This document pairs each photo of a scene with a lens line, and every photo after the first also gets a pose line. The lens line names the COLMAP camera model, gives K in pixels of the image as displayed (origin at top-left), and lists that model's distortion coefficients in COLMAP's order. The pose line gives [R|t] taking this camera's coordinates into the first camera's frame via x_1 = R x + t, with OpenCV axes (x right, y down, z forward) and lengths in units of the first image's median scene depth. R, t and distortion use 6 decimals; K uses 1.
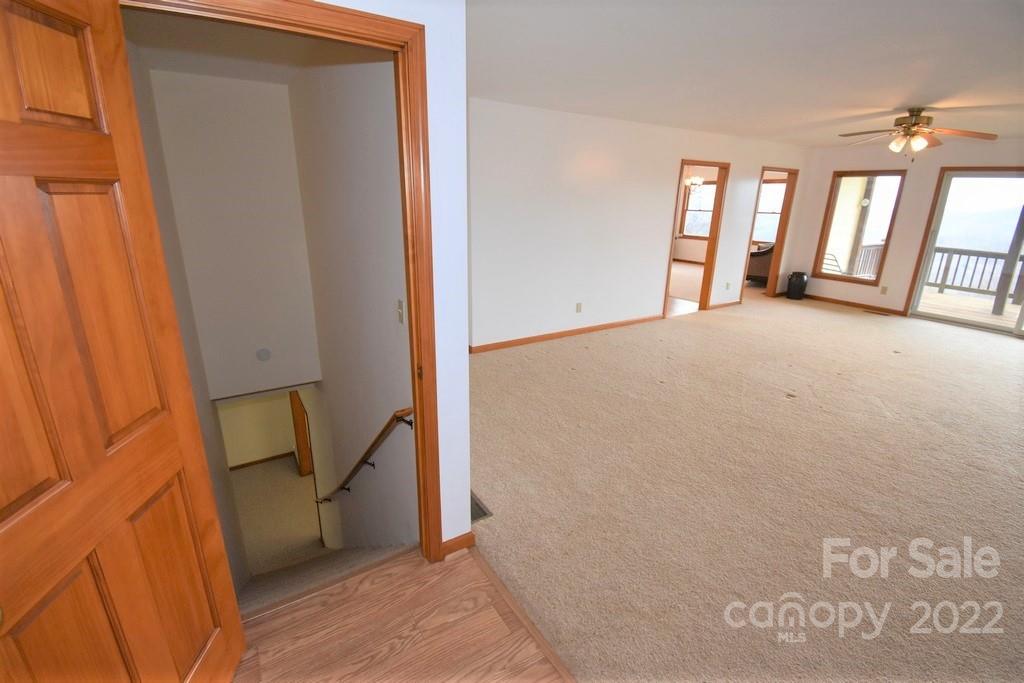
lens RADIAL K [[453.3, 0, 517.1], [0, 453.3, 340.9], [0, 0, 1]] dist [-0.019516, -0.003494]
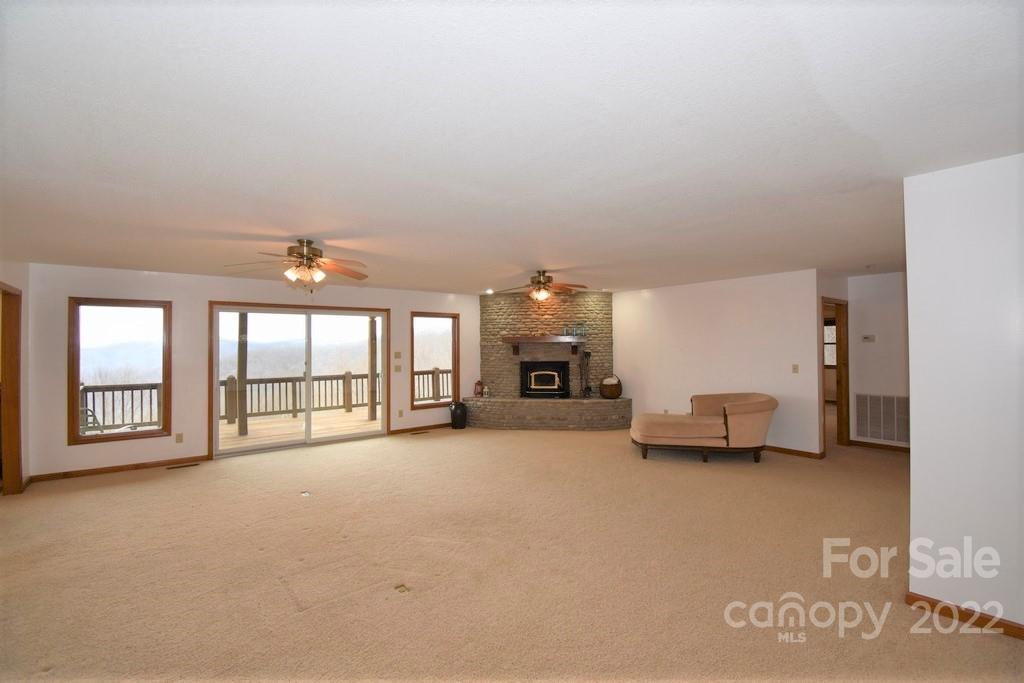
lens RADIAL K [[453.3, 0, 520.4], [0, 453.3, 336.4], [0, 0, 1]] dist [-0.019516, -0.003494]
pose [[-0.103491, -0.001423, 0.994629, -0.075615], [0.308366, 0.950680, 0.033445, -0.126709], [-0.945621, 0.310171, -0.097948, 0.425369]]
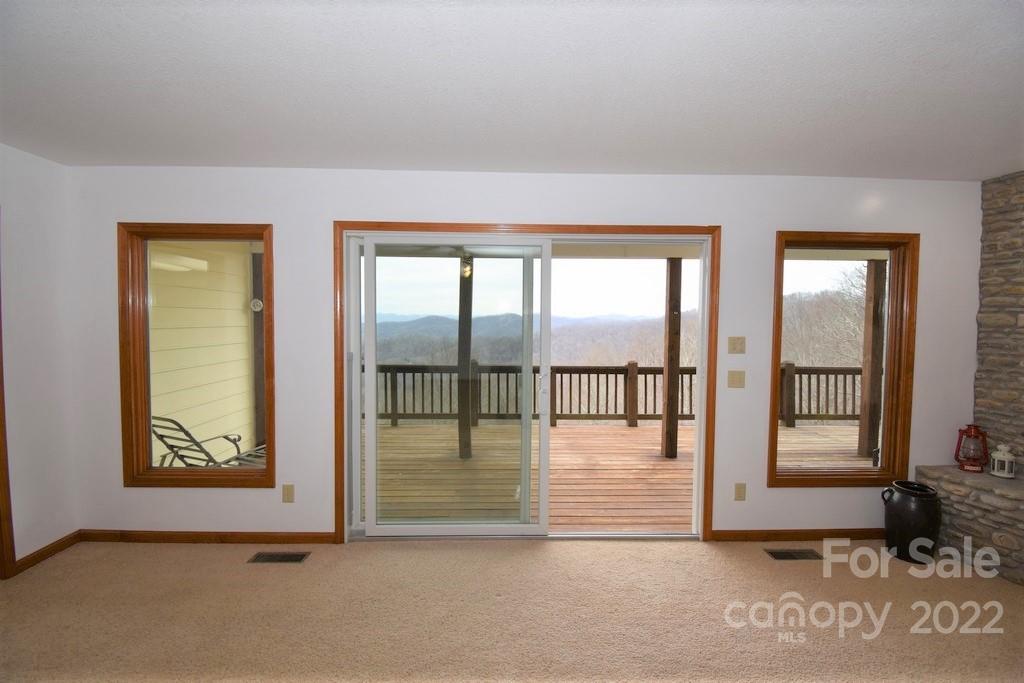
lens RADIAL K [[453.3, 0, 519.8], [0, 453.3, 337.5], [0, 0, 1]] dist [-0.019516, -0.003494]
pose [[0.511413, -0.046991, 0.858049, 0.578582], [0.263418, 0.959007, -0.104482, -0.154910], [-0.817965, 0.279459, 0.502827, 0.565908]]
